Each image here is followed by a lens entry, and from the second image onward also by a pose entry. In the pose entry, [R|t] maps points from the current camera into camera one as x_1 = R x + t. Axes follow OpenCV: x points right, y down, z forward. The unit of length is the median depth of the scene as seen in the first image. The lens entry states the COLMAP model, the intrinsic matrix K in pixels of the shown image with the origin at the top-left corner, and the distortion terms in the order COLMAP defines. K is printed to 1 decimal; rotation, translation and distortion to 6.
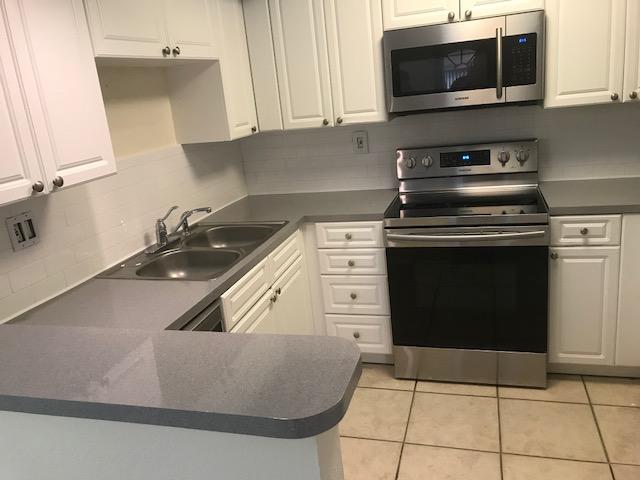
lens RADIAL K [[521.6, 0, 319.8], [0, 521.6, 239.5], [0, 0, 1]] dist [0.034413, -0.028570]
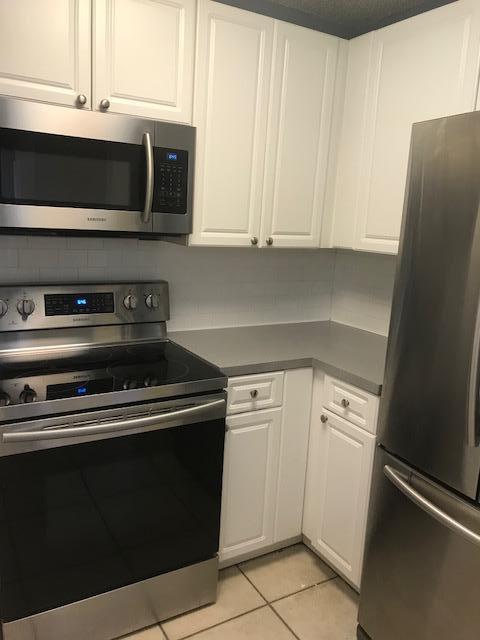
lens RADIAL K [[521.6, 0, 242.4], [0, 521.6, 314.2], [0, 0, 1]] dist [0.034413, -0.028570]
pose [[0.672369, -0.000274, 0.740216, -0.202818], [0.089096, 0.992760, -0.080562, -0.123824], [-0.734835, 0.120118, 0.667525, 0.716344]]
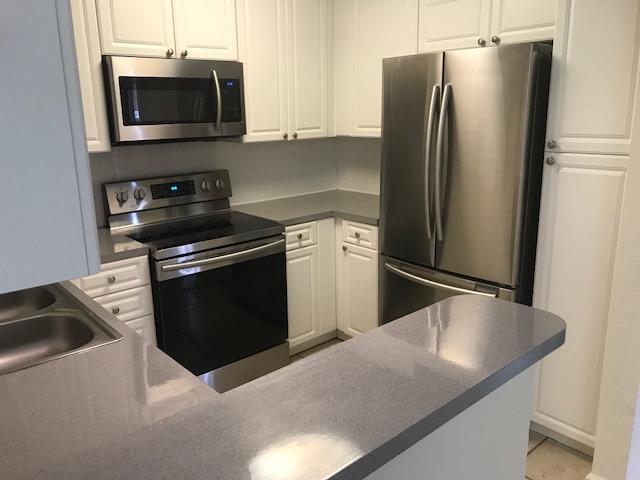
lens RADIAL K [[521.6, 0, 325.5], [0, 521.6, 244.4], [0, 0, 1]] dist [0.034413, -0.028570]
pose [[0.531950, -0.128166, 0.837020, -0.875283], [0.203056, 0.978945, 0.020850, -0.017044], [-0.822069, 0.158871, 0.546775, 0.402453]]
